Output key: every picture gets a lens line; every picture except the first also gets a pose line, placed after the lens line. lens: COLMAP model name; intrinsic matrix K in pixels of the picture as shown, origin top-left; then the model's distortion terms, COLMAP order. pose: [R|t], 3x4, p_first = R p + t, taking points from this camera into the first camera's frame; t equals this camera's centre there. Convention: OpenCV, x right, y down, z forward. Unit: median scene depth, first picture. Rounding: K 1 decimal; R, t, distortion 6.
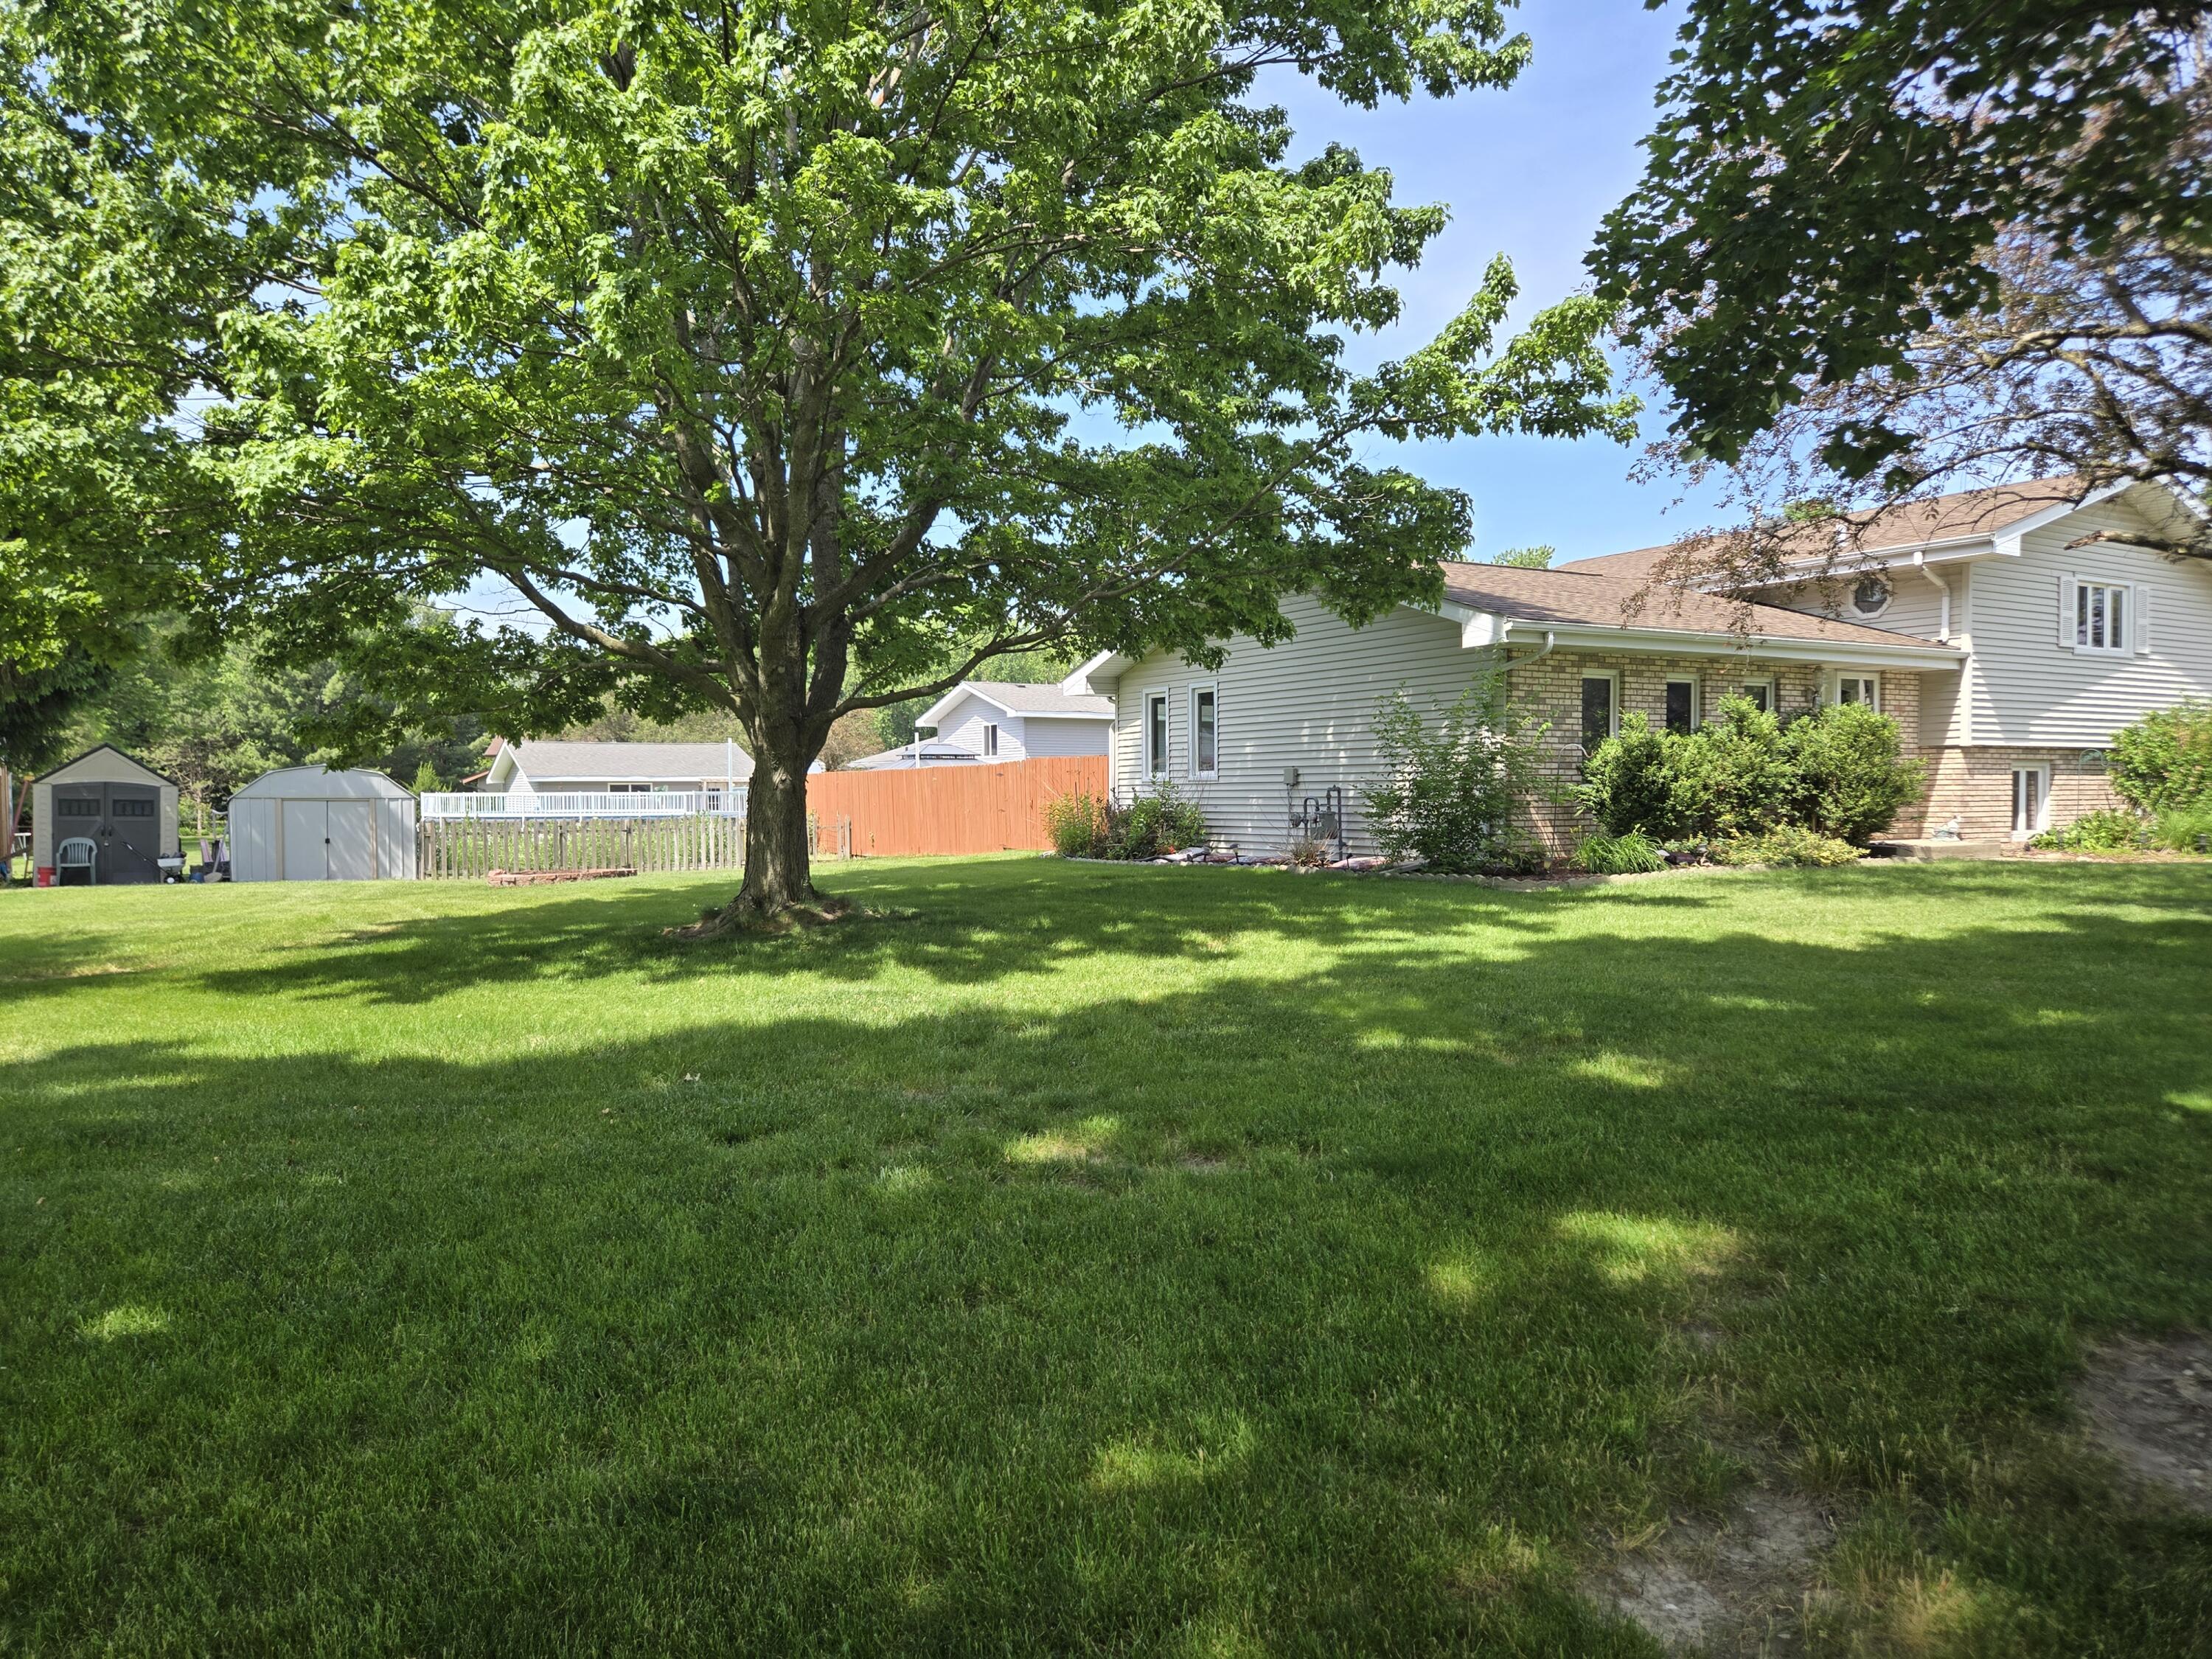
lens RADIAL K [[1483.5, 0, 1112.5], [0, 1483.5, 817.4], [0, 0, 1]] dist [0.070064, -0.047931]
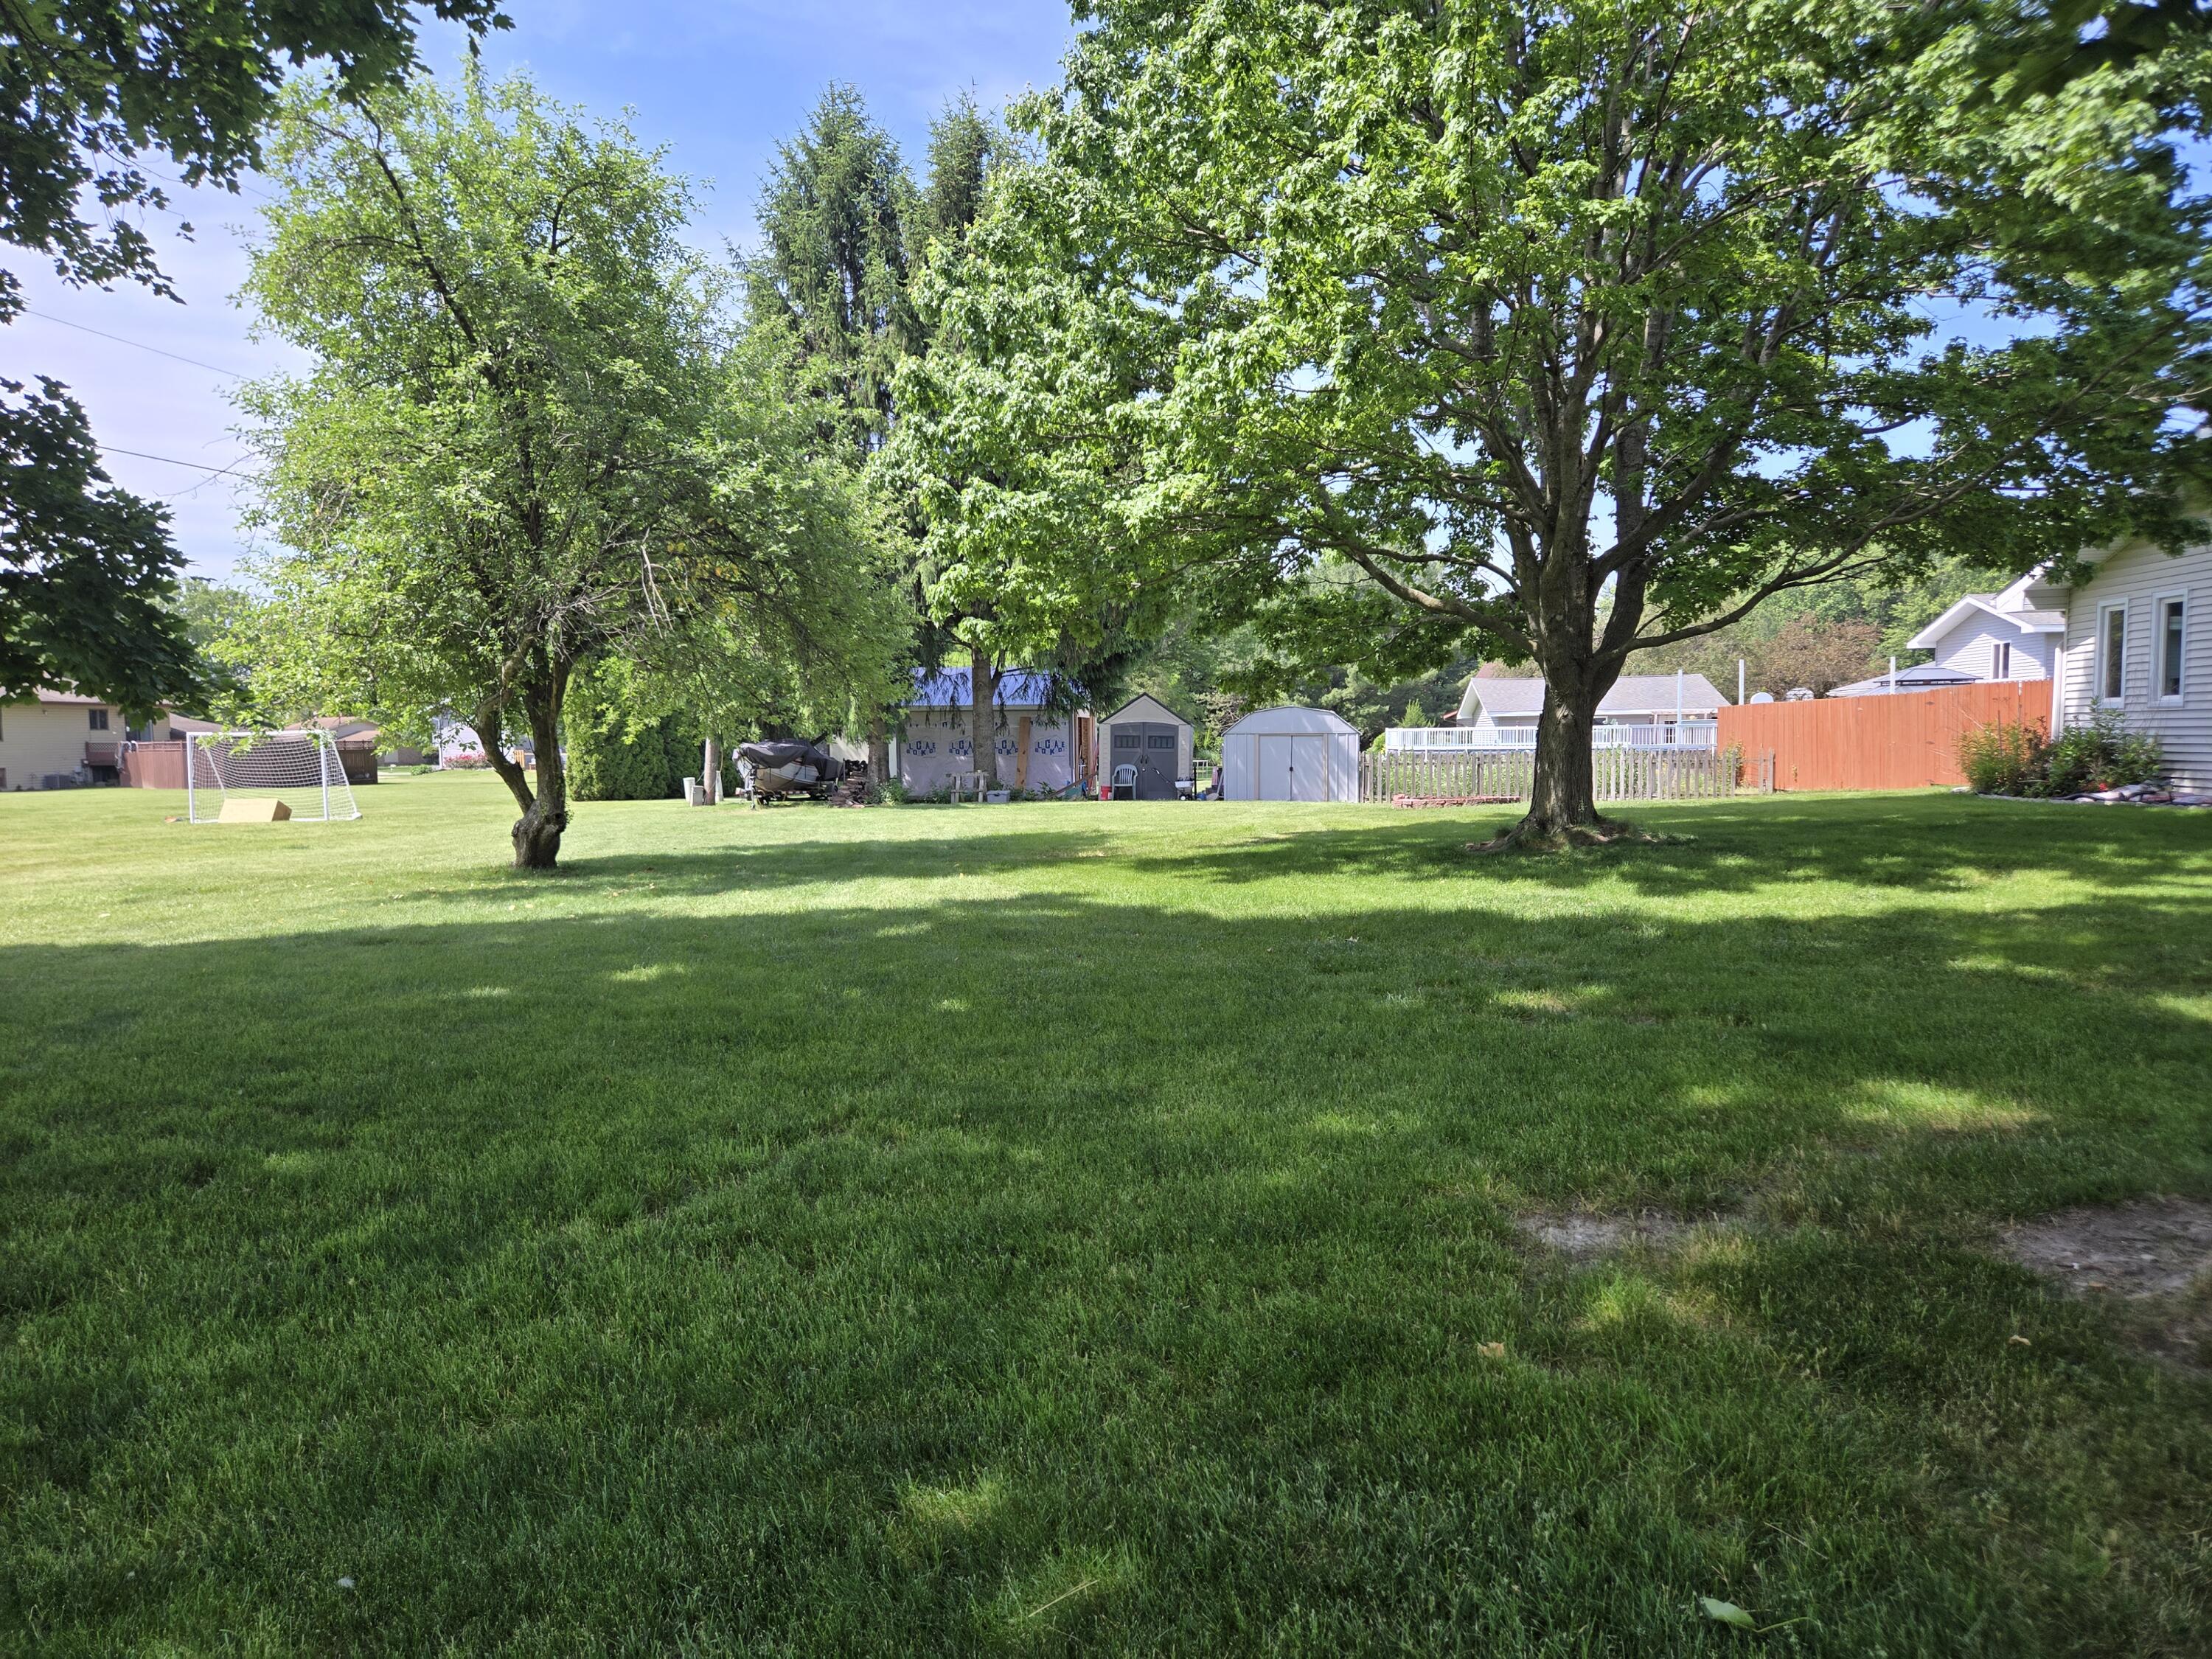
lens RADIAL K [[1483.5, 0, 1112.5], [0, 1483.5, 817.4], [0, 0, 1]] dist [0.070064, -0.047931]
pose [[0.802104, 0.029416, -0.596460, 0.163463], [-0.002729, 0.998956, 0.045597, 0.001075], [0.597179, -0.034946, 0.801347, -0.099746]]
